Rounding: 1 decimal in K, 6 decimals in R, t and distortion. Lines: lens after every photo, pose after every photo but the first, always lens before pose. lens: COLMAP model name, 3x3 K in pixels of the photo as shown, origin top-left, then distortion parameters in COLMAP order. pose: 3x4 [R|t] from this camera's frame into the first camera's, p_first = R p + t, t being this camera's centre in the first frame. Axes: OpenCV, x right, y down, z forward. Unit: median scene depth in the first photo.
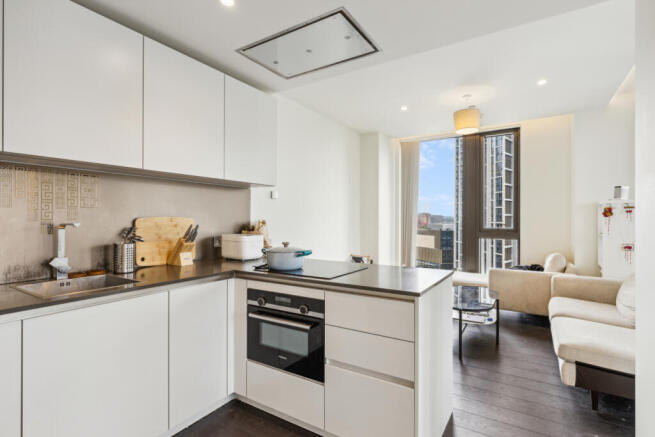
lens RADIAL K [[324.5, 0, 327.5], [0, 324.5, 218.5], [0, 0, 1]] dist [-0.002350, -0.000912]
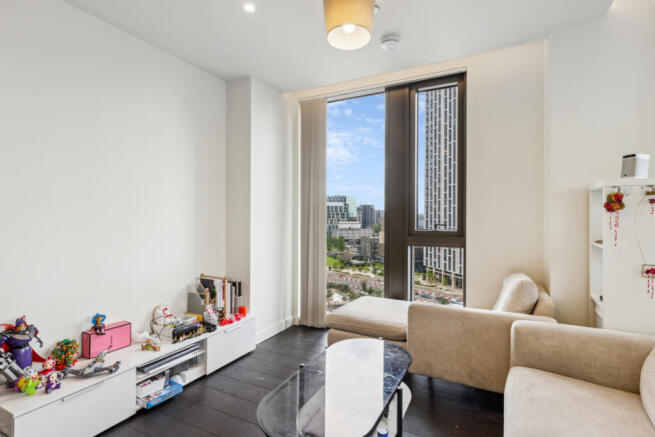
lens RADIAL K [[315.6, 0, 337.8], [0, 315.6, 215.4], [0, 0, 1]] dist [0.001329, -0.000095]
pose [[0.995909, 0.001556, 0.090350, 0.345102], [-0.001295, 0.999995, -0.002944, 0.002655], [-0.090354, 0.002815, 0.995906, 0.487063]]
